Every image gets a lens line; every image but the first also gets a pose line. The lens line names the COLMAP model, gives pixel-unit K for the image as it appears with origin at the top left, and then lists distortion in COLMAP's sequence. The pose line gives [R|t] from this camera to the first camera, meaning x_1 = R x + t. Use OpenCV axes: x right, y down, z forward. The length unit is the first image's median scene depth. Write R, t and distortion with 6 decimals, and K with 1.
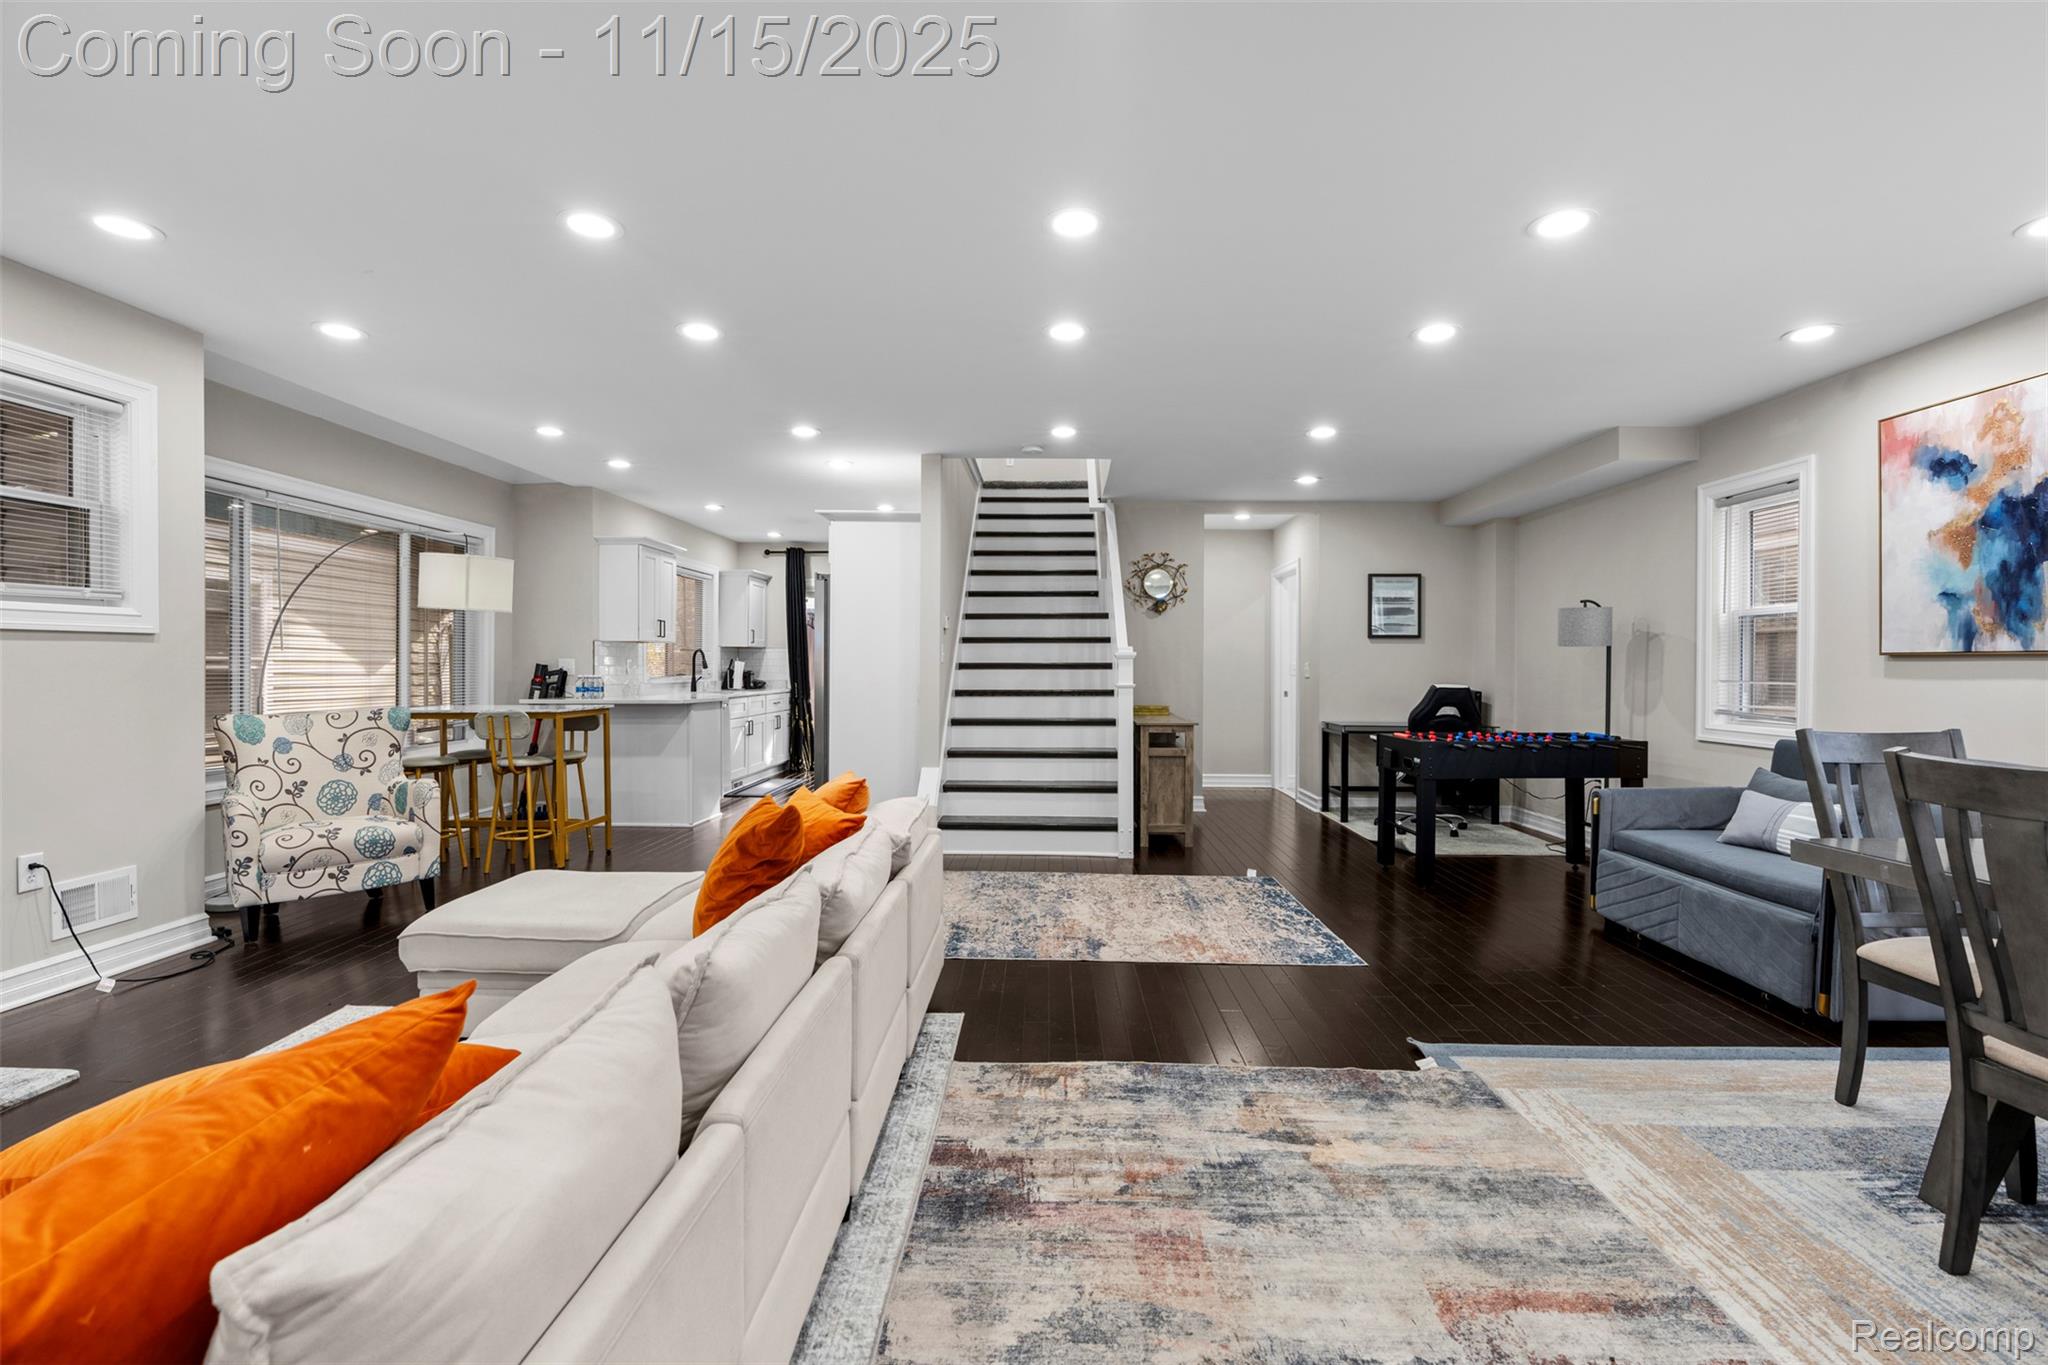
lens RADIAL K [[922.2, 0, 1034.5], [0, 922.2, 677.5], [0, 0, 1]] dist [-0.014632, 0.005925]
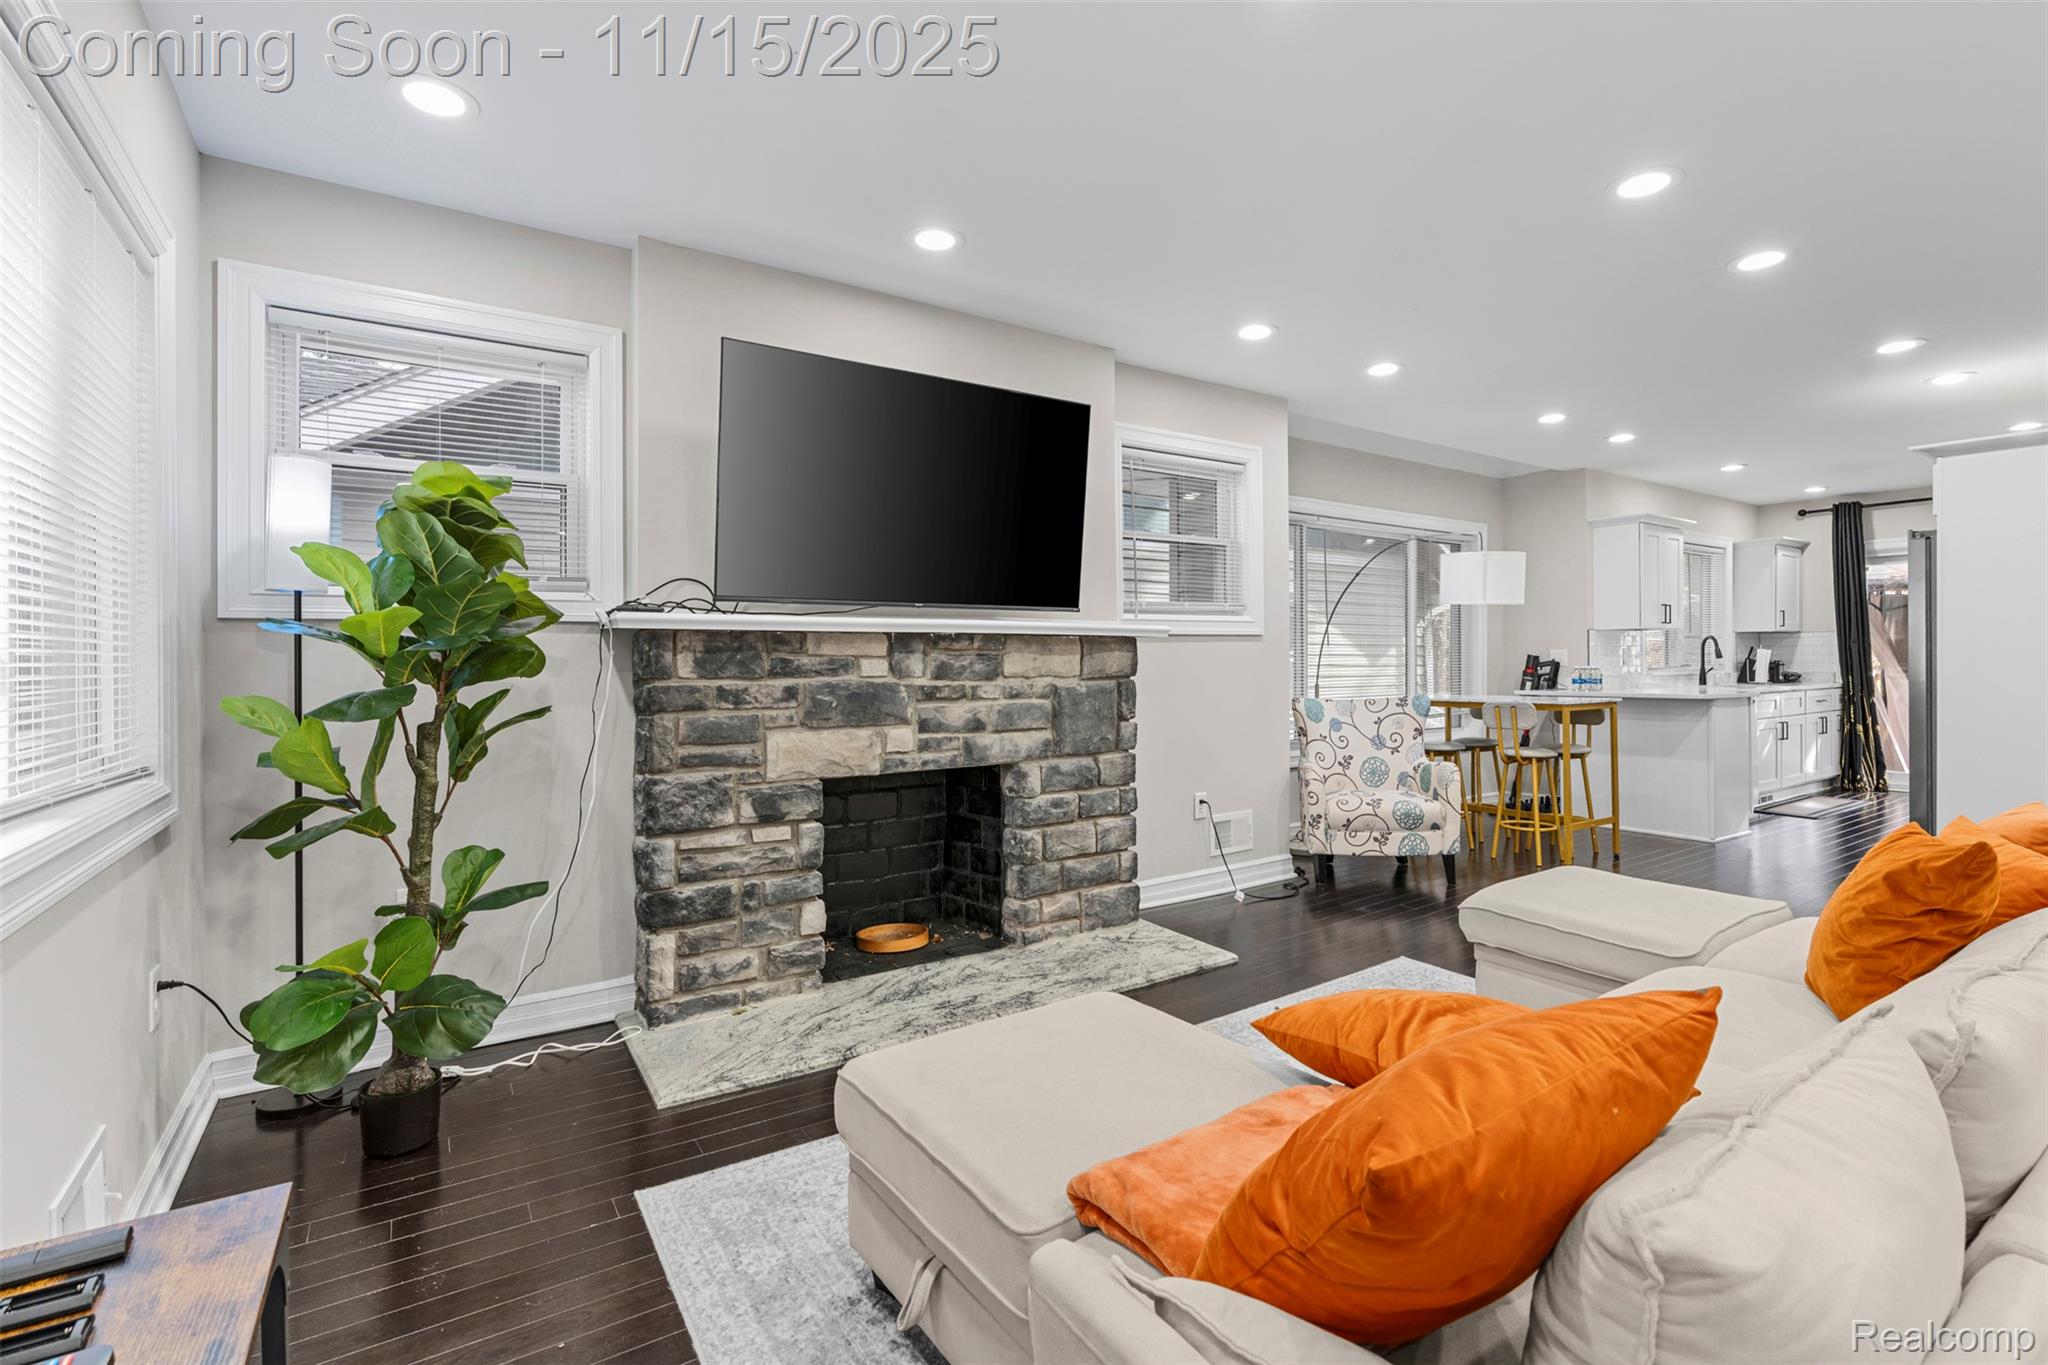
lens RADIAL K [[922.2, 0, 1022.7], [0, 922.2, 659.0], [0, 0, 1]] dist [-0.014632, 0.005925]
pose [[0.571898, -0.008066, -0.820285, -0.064389], [-0.000712, 0.999946, -0.010329, 0.000207], [0.820324, 0.006491, 0.571862, -0.036243]]
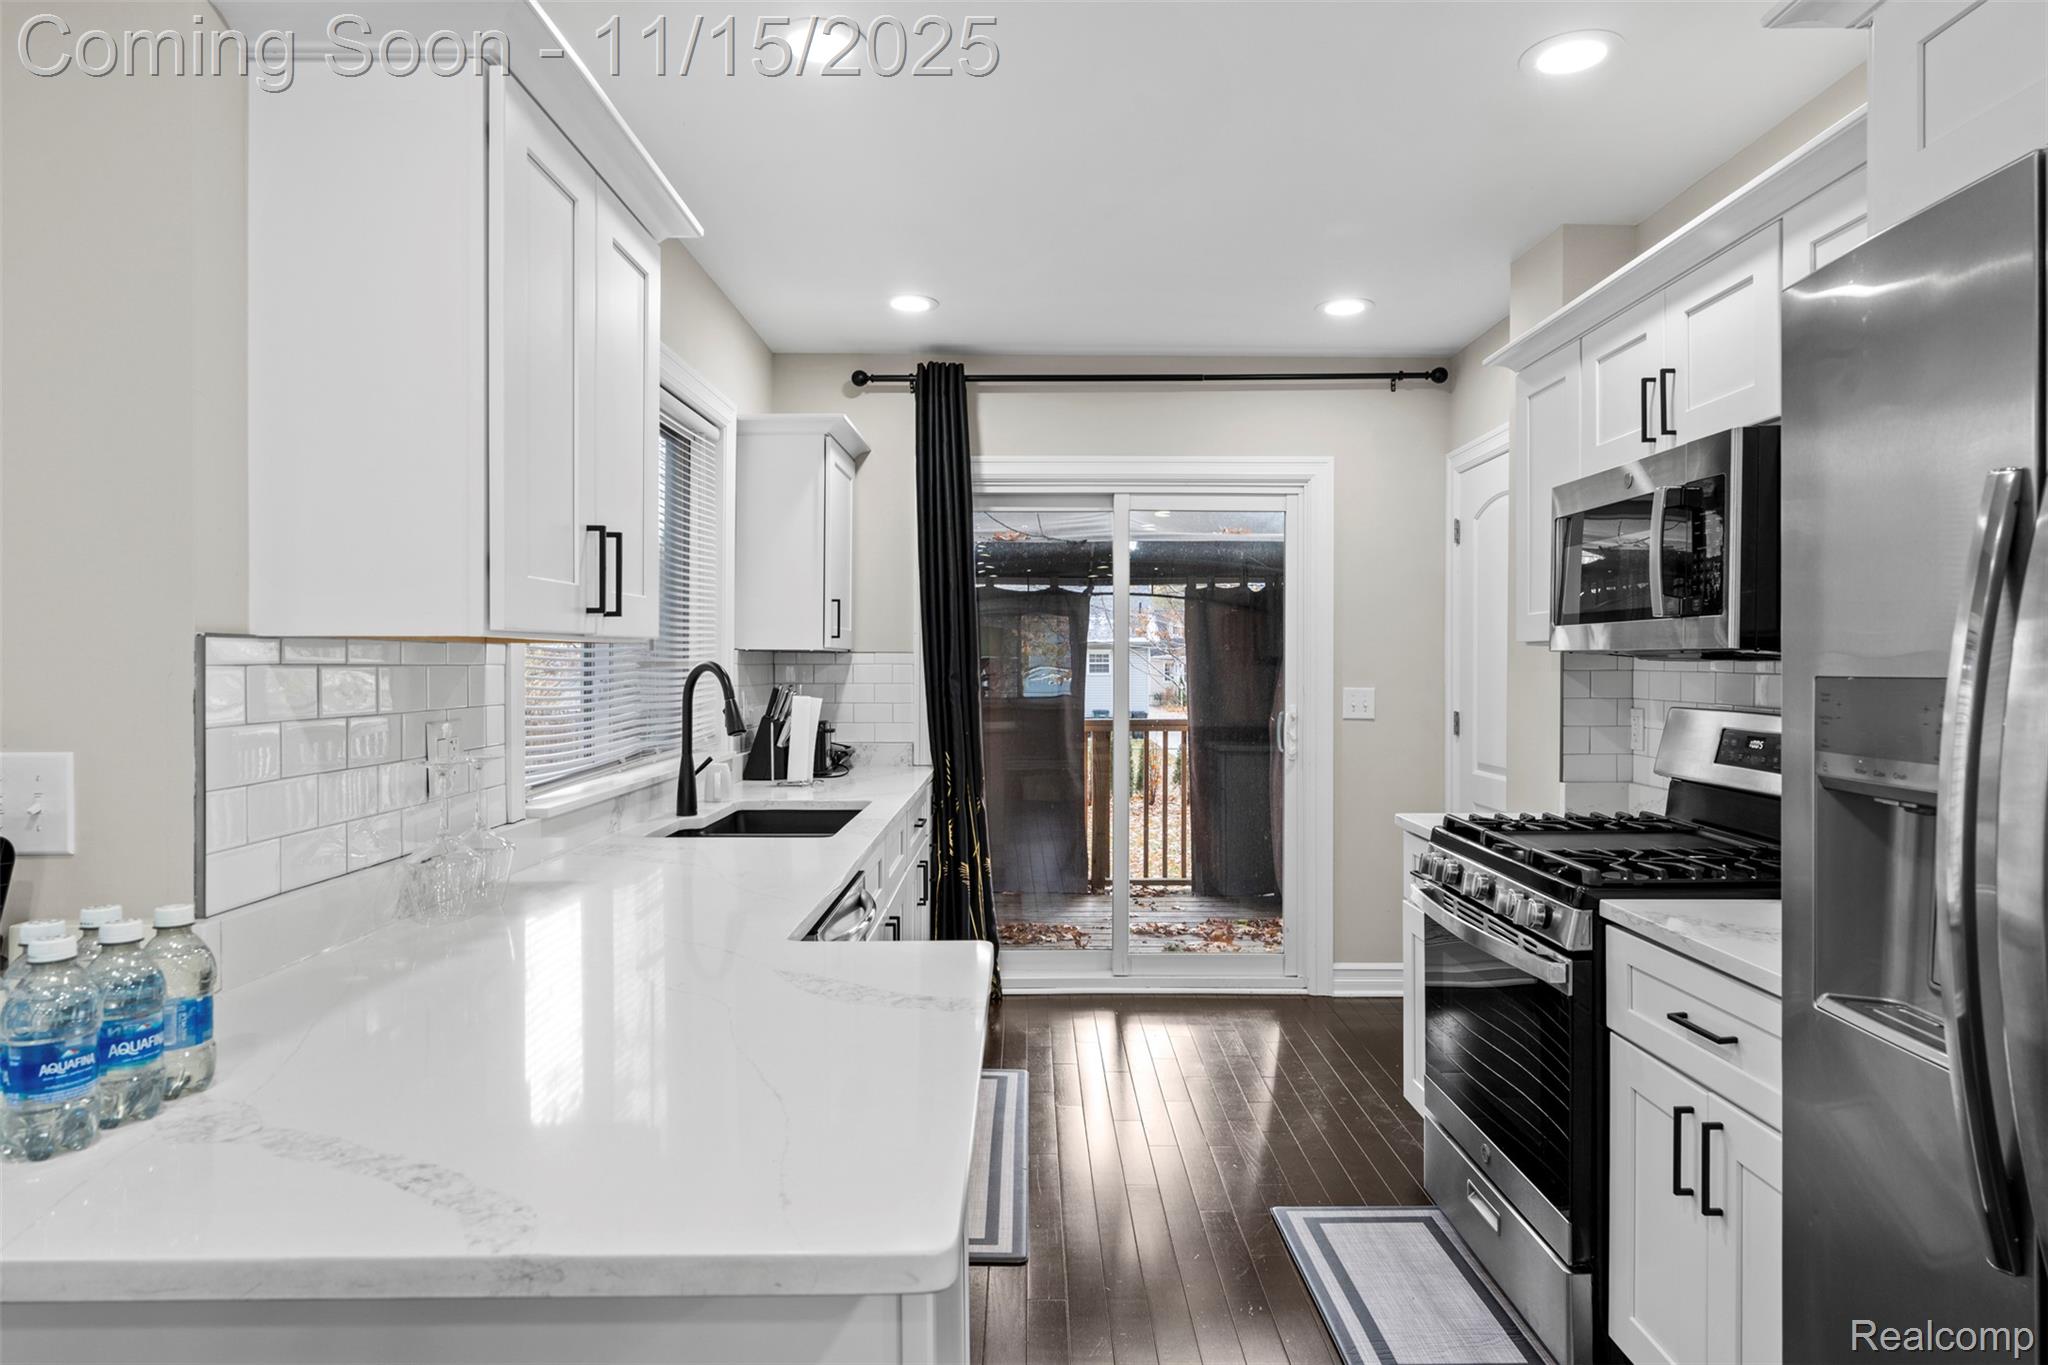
lens RADIAL K [[1172.2, 0, 1024.2], [0, 1172.2, 661.8], [0, 0, 1]] dist [-0.007293, 0.006662]
pose [[0.999689, -0.004403, 0.024555, -0.609424], [0.004694, 0.999919, -0.011811, -0.057981], [-0.024501, 0.011923, 0.999629, 1.413698]]
